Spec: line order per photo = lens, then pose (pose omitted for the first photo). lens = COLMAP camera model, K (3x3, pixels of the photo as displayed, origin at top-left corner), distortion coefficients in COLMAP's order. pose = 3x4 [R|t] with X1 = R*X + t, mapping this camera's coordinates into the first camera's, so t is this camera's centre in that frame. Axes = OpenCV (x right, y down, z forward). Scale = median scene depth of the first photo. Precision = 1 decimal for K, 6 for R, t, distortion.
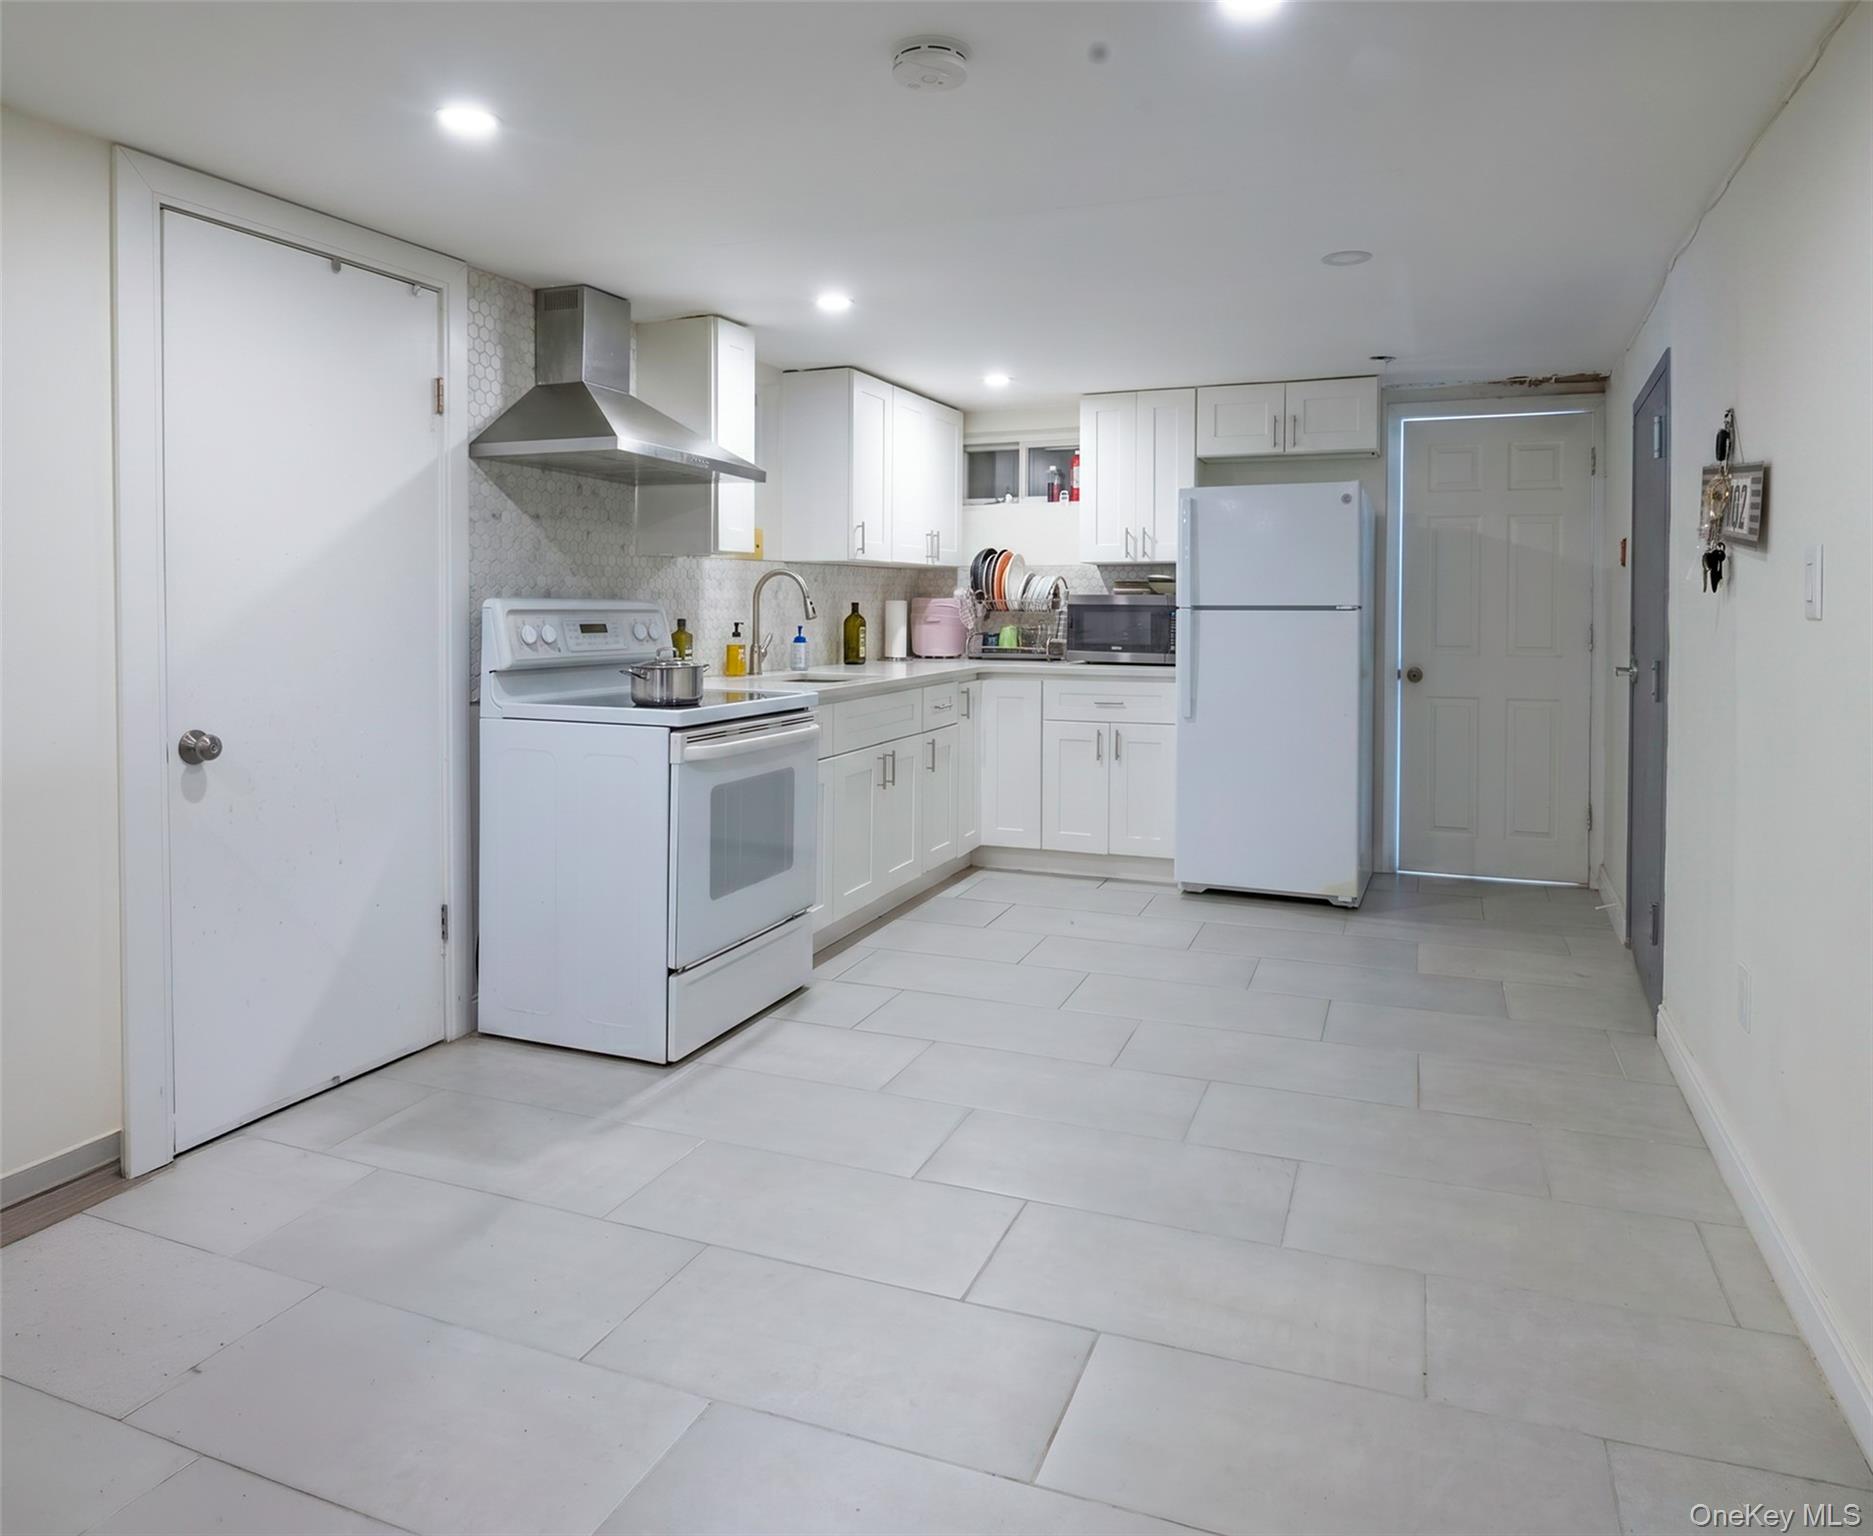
lens RADIAL K [[1219.5, 0, 936.5], [0, 1219.5, 768.0], [0, 0, 1]] dist [0.024576, -0.059667]
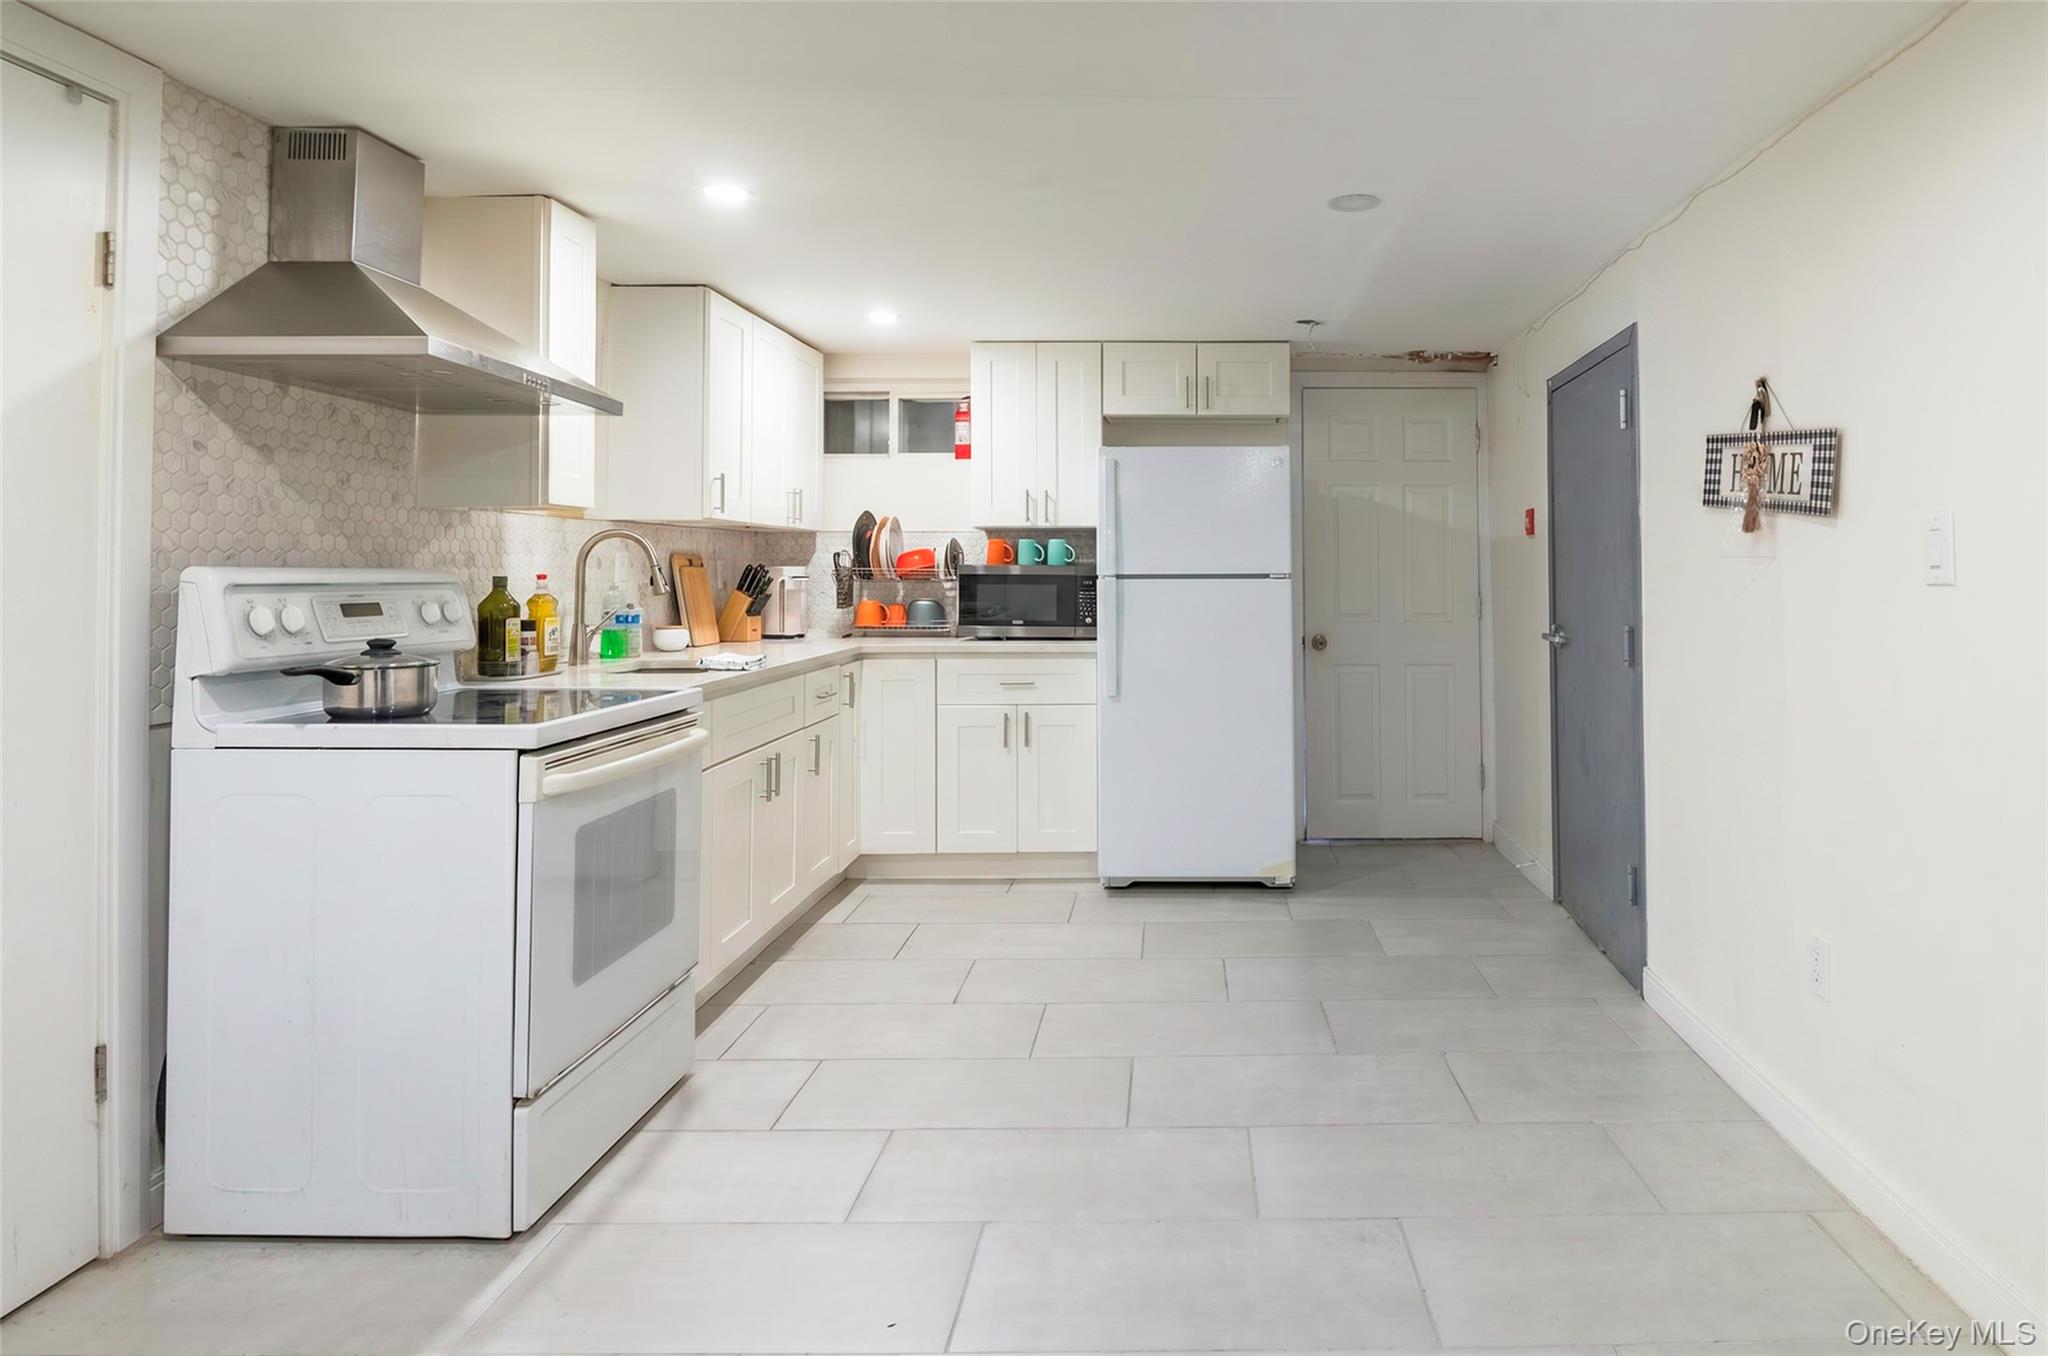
lens RADIAL K [[1096.4, 0, 1023.7], [0, 1096.4, 634.4], [0, 0, 1]] dist [-0.001521, -0.013785]
pose [[0.918974, -0.024998, 0.393524, -0.178269], [0.055570, 0.996239, -0.066487, -0.037186], [-0.390382, 0.082968, 0.916907, 0.277407]]
